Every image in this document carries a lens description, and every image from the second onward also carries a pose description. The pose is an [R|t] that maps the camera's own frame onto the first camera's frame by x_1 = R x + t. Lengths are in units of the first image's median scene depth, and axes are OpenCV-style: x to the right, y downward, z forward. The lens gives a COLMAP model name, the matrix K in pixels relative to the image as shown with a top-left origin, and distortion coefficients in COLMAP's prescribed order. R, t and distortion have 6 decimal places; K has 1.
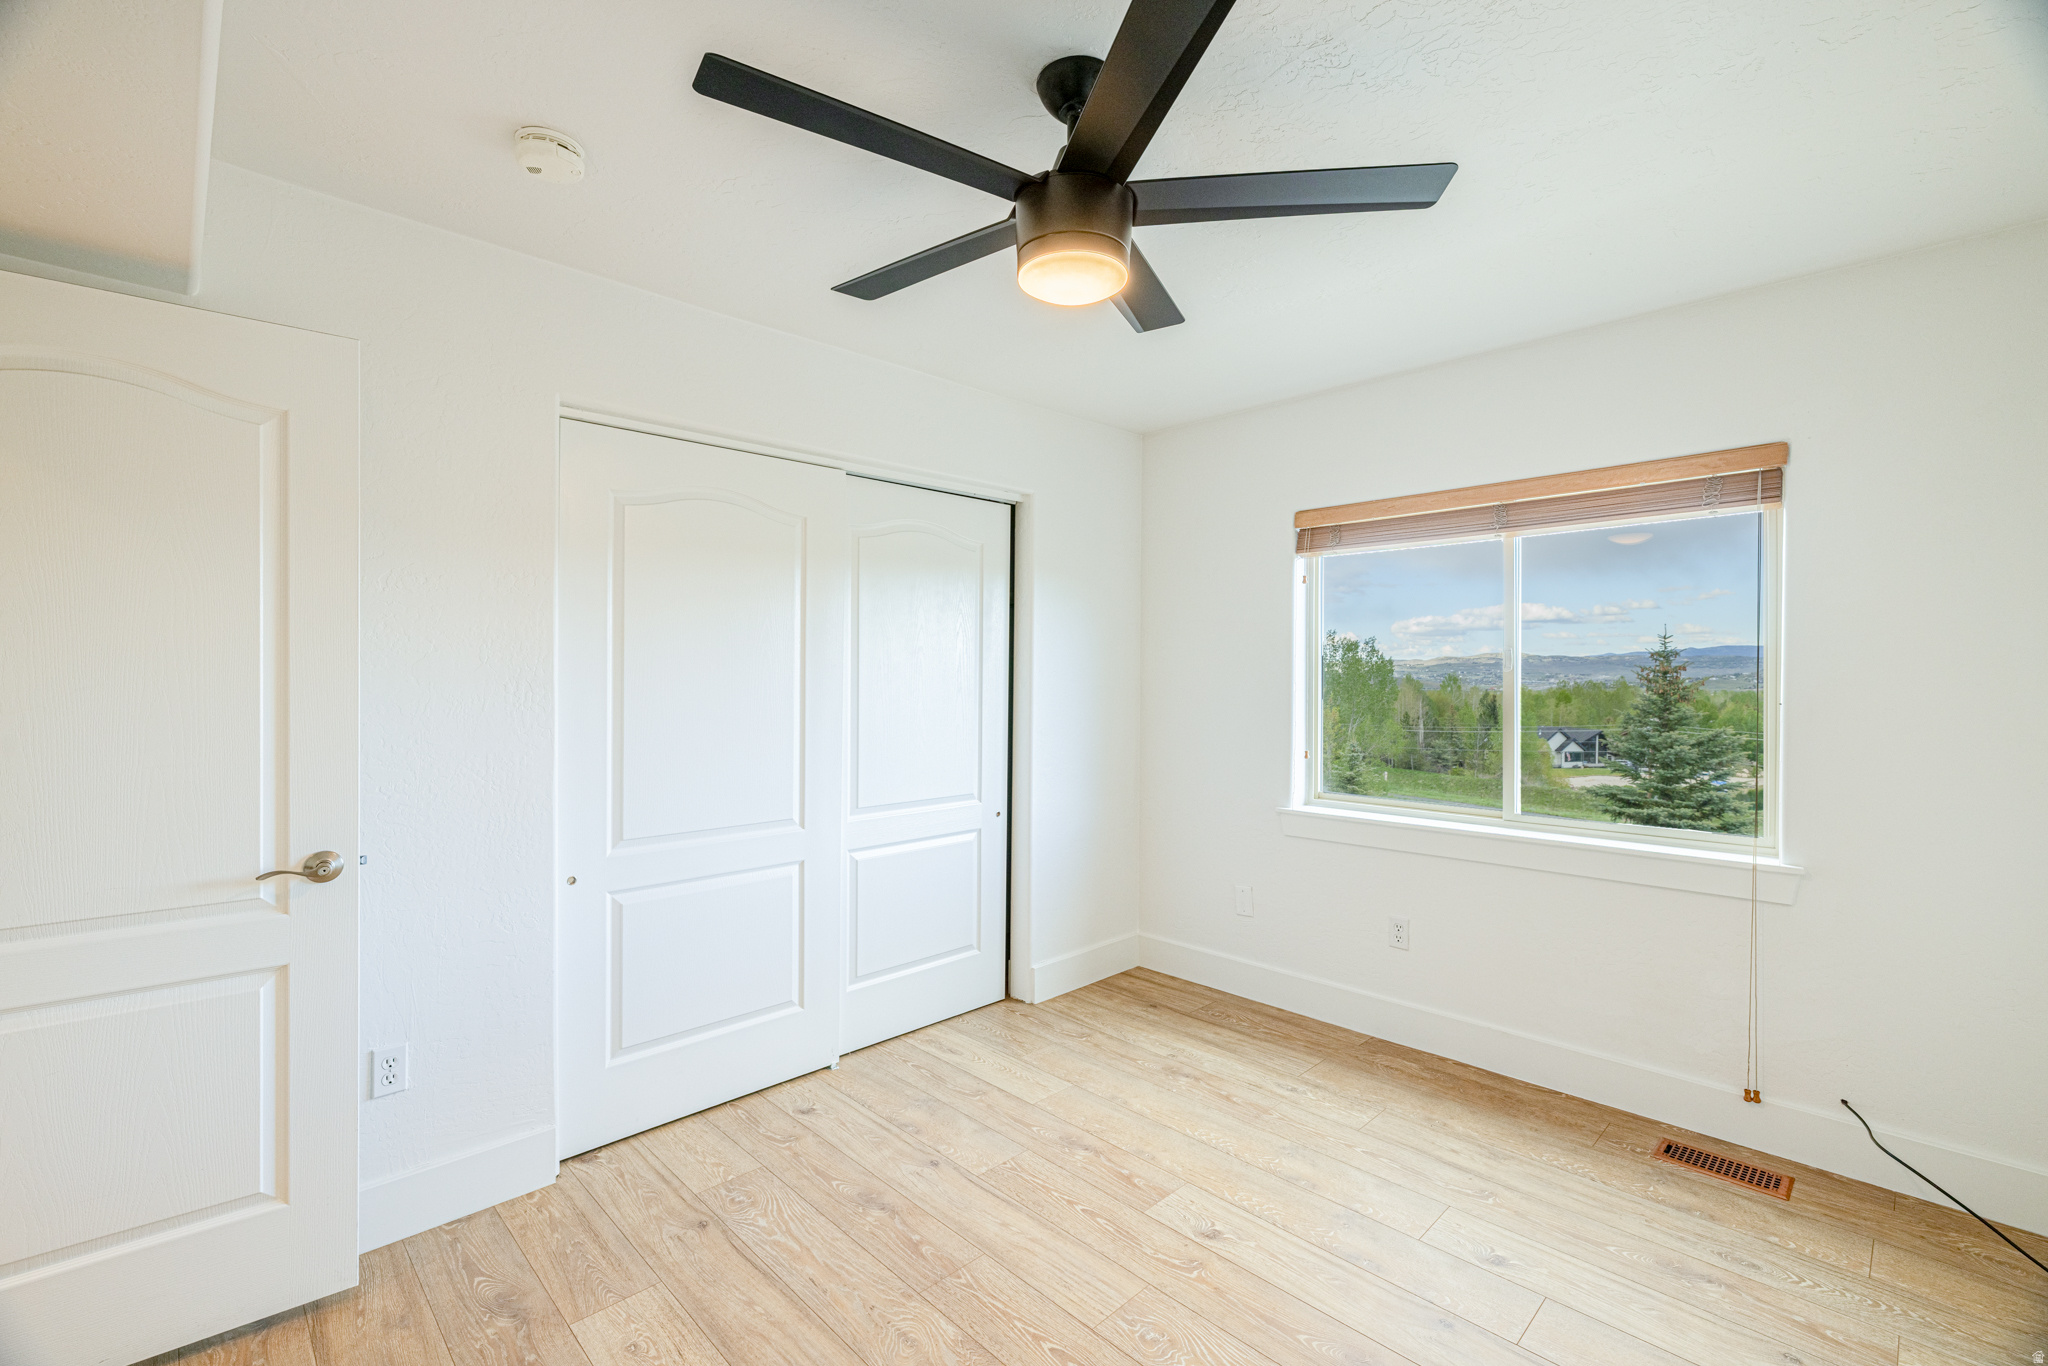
lens RADIAL K [[886.6, 0, 1007.9], [0, 886.6, 690.5], [0, 0, 1]] dist [0.006658, -0.000577]
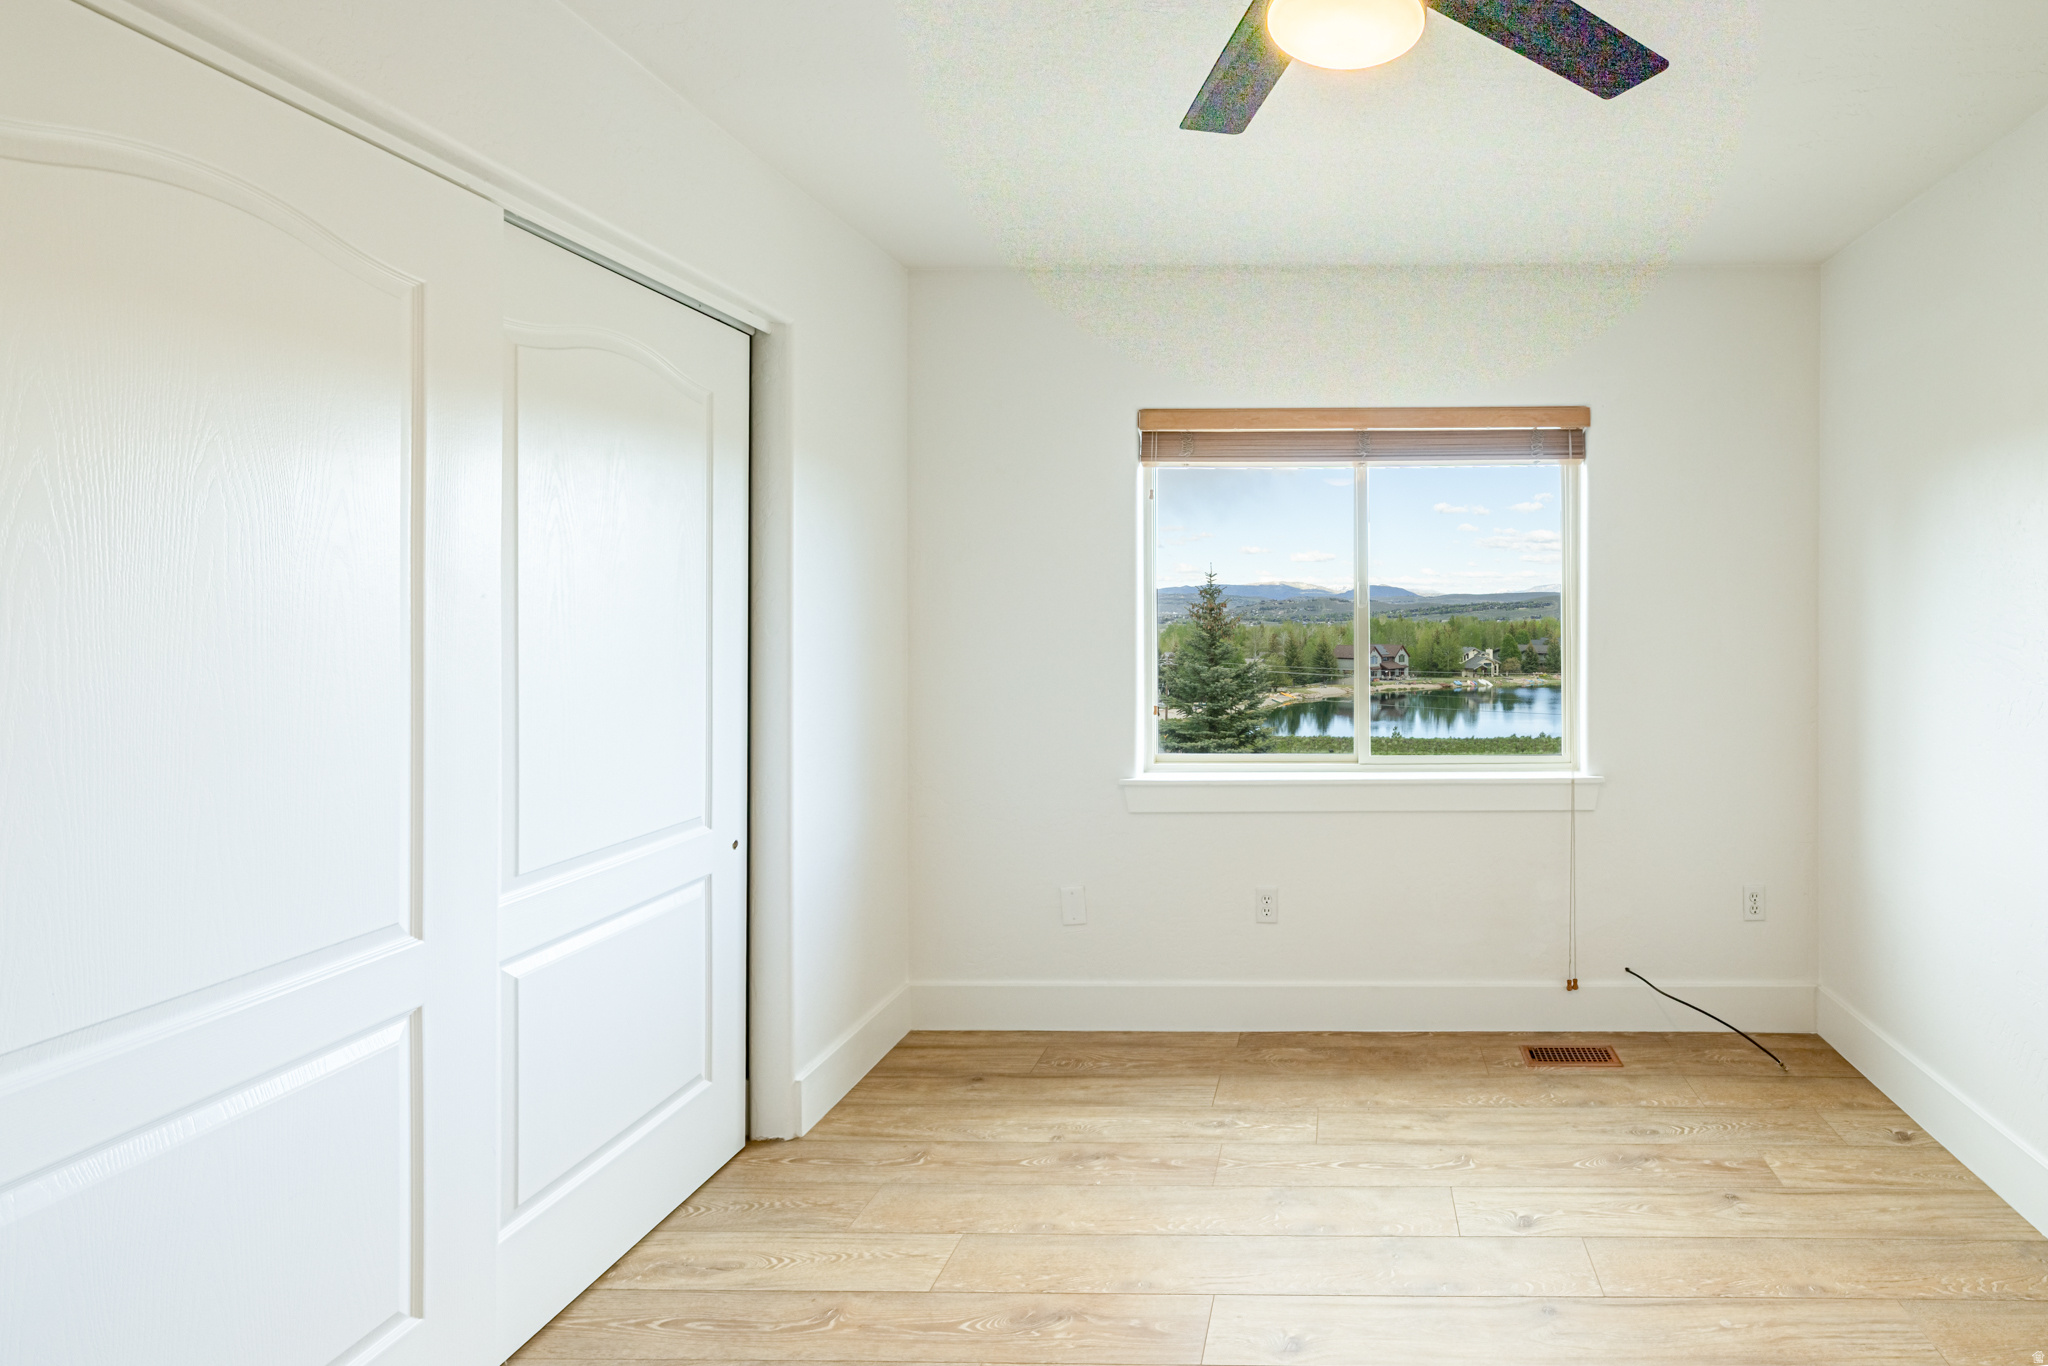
lens RADIAL K [[1074.8, 0, 981.9], [0, 1074.8, 634.1], [0, 0, 1]] dist [0.002899, 0.001235]
pose [[0.699315, -0.017208, 0.714607, -0.480658], [0.015798, 0.999838, 0.008617, -0.008346], [-0.714639, 0.005264, 0.699473, 0.428972]]
